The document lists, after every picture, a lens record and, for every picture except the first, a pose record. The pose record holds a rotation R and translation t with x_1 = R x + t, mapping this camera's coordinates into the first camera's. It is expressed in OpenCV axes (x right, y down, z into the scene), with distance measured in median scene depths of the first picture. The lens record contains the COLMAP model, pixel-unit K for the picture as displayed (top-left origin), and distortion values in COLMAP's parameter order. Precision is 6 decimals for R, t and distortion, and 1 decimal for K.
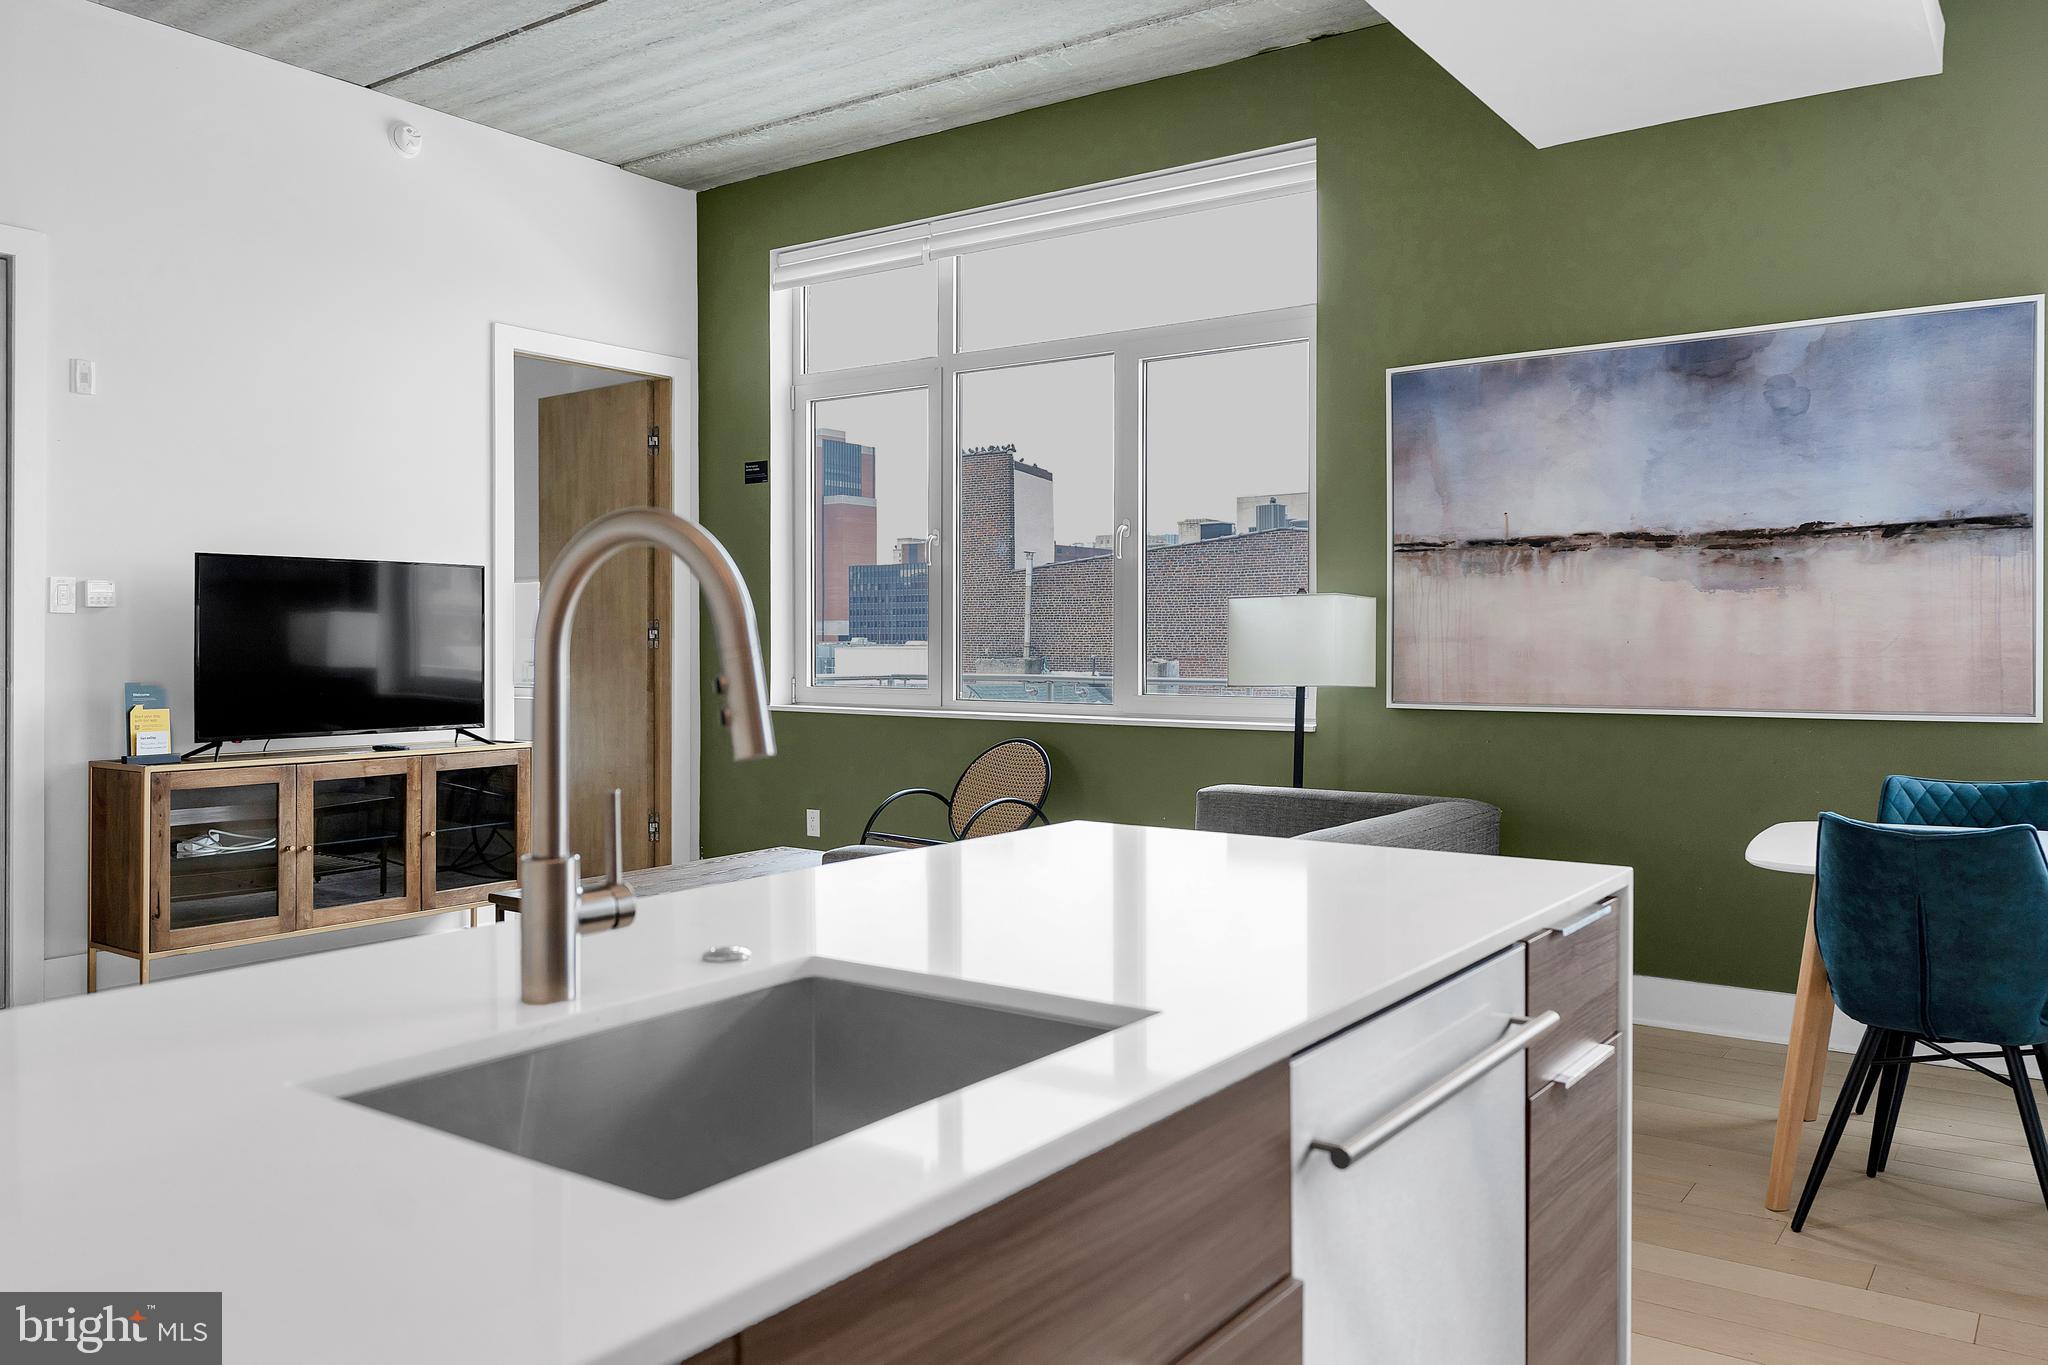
lens RADIAL K [[1507.7, 0, 1018.4], [0, 1507.7, 648.8], [0, 0, 1]] dist [0.005990, -0.005141]
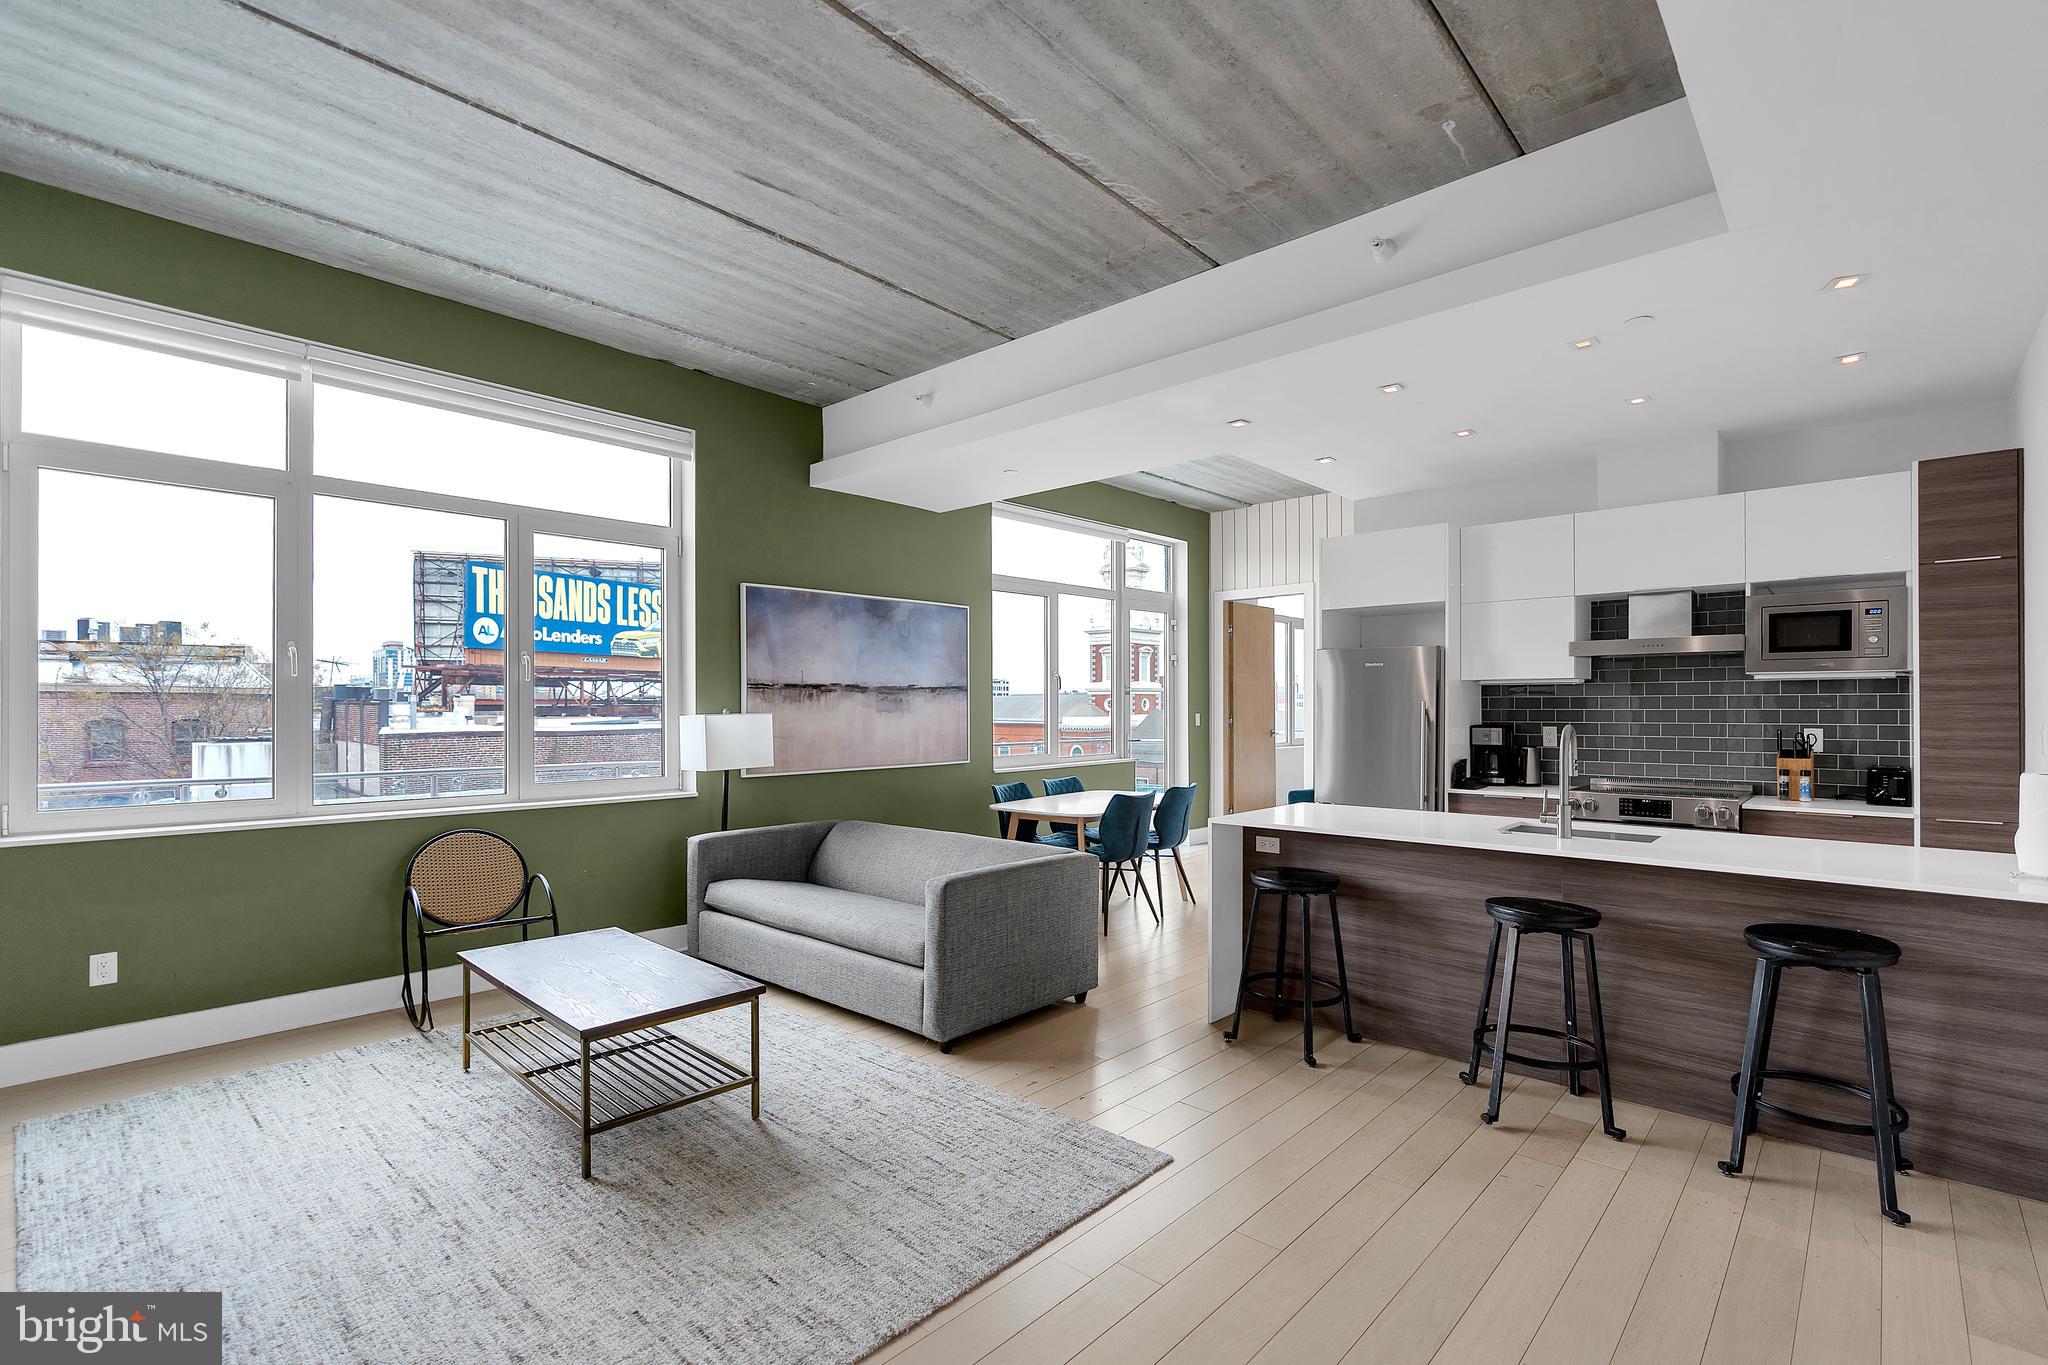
lens RADIAL K [[929.4, 0, 1023.7], [0, 929.4, 703.9], [0, 0, 1]] dist [-0.007618, 0.001645]
pose [[0.122237, 0.003173, 0.992496, -0.766843], [0.008051, 0.999959, -0.004189, -0.038120], [-0.992468, 0.008502, 0.122207, 0.542224]]
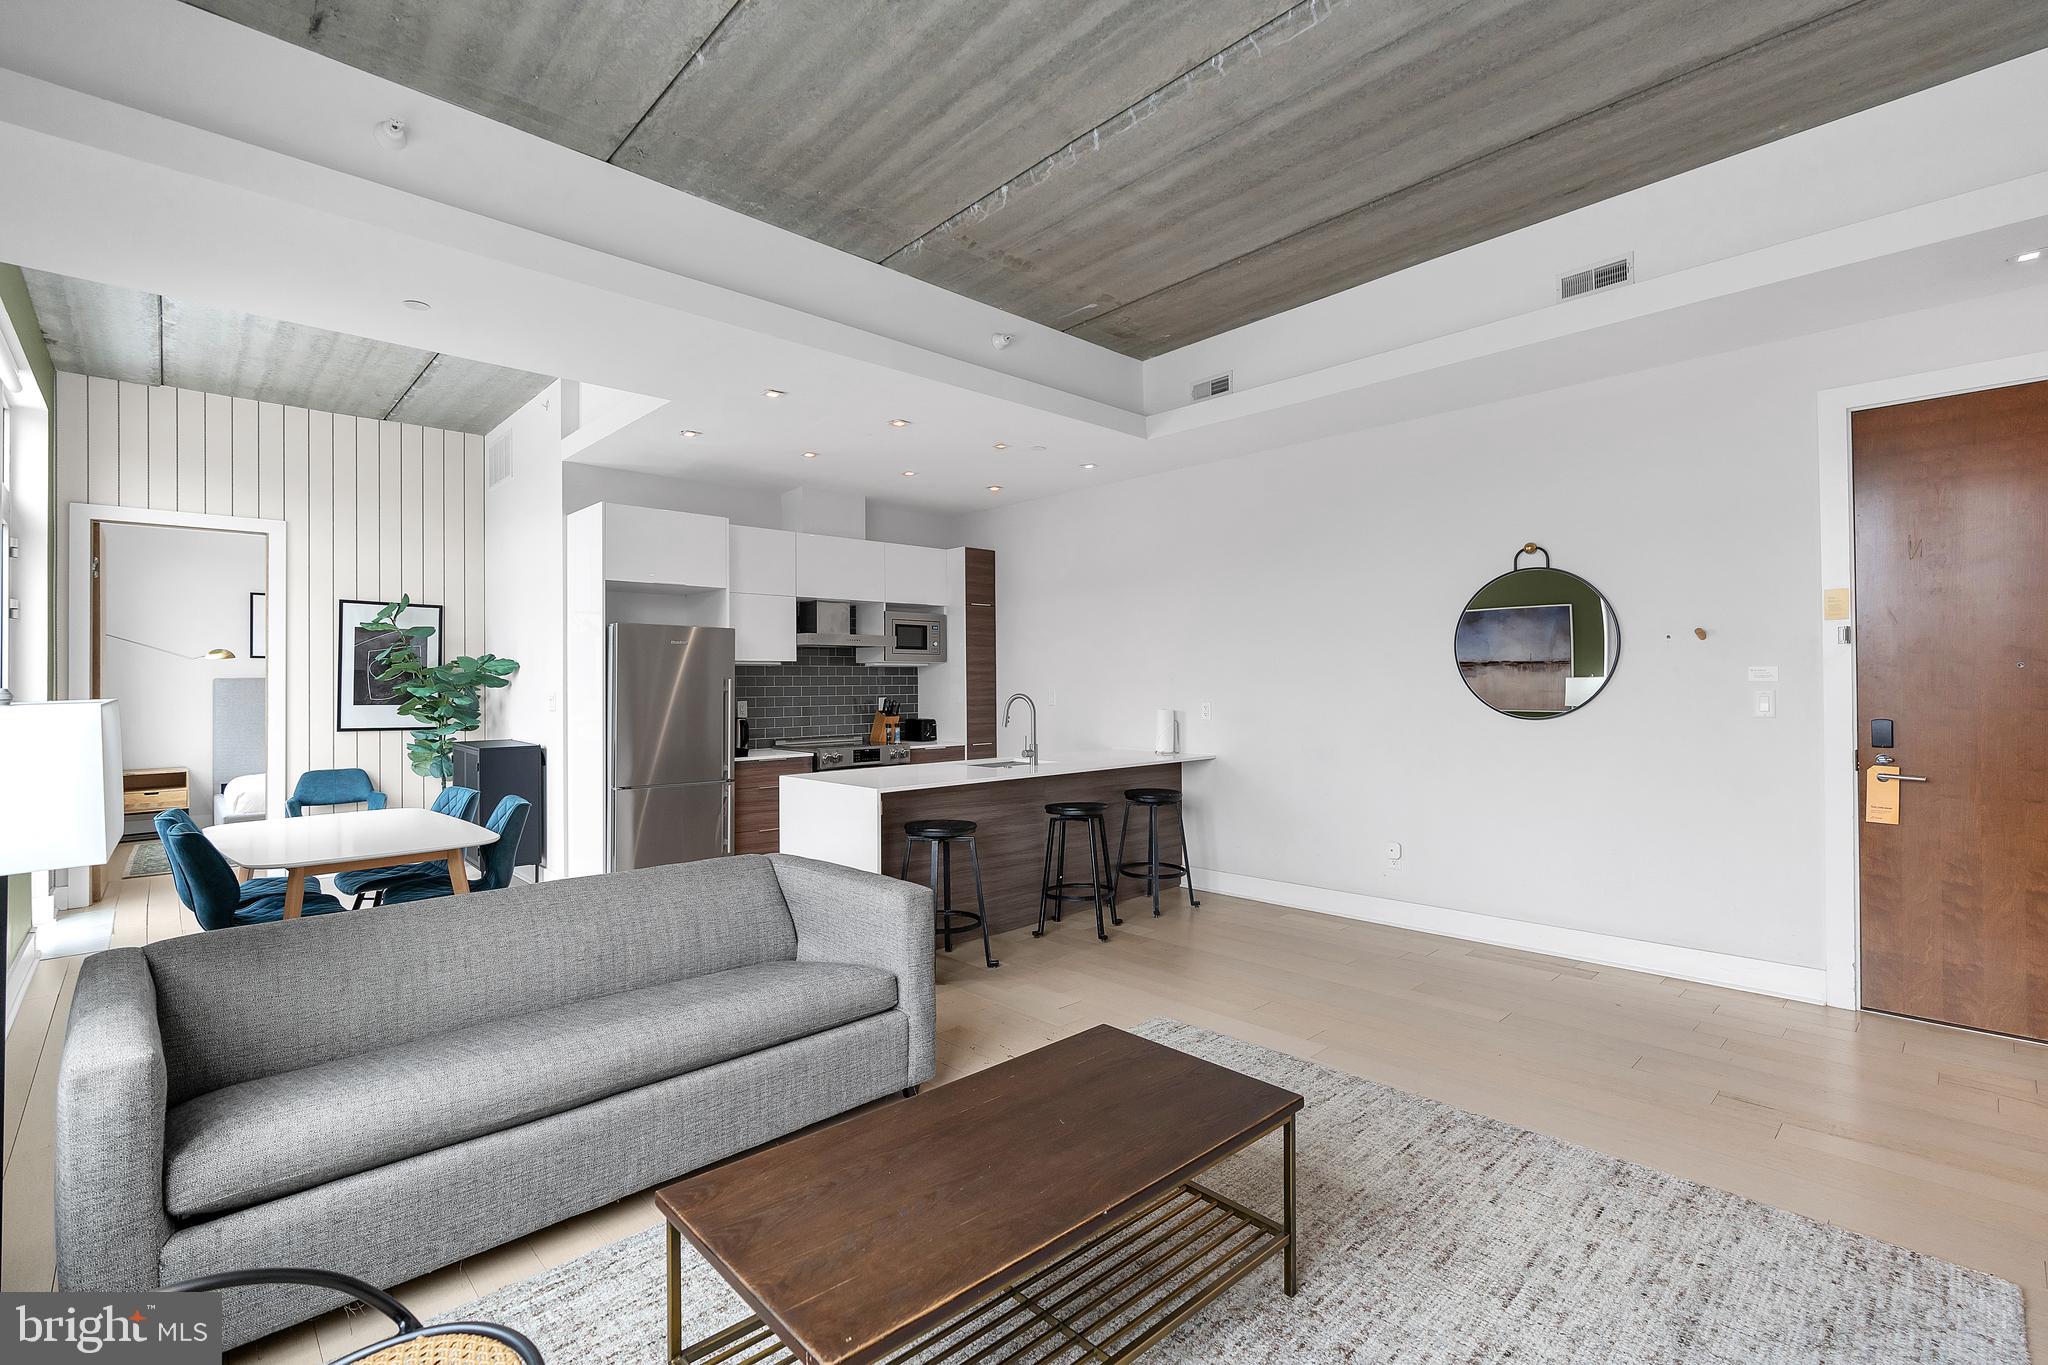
lens RADIAL K [[926.1, 0, 1018.8], [0, 926.1, 677.7], [0, 0, 1]] dist [-0.002677, -0.000041]
pose [[-0.981779, 0.008775, 0.189821, -0.254412], [0.008975, 0.999960, 0.000192, -0.040349], [-0.189812, 0.001892, -0.981819, 1.245639]]
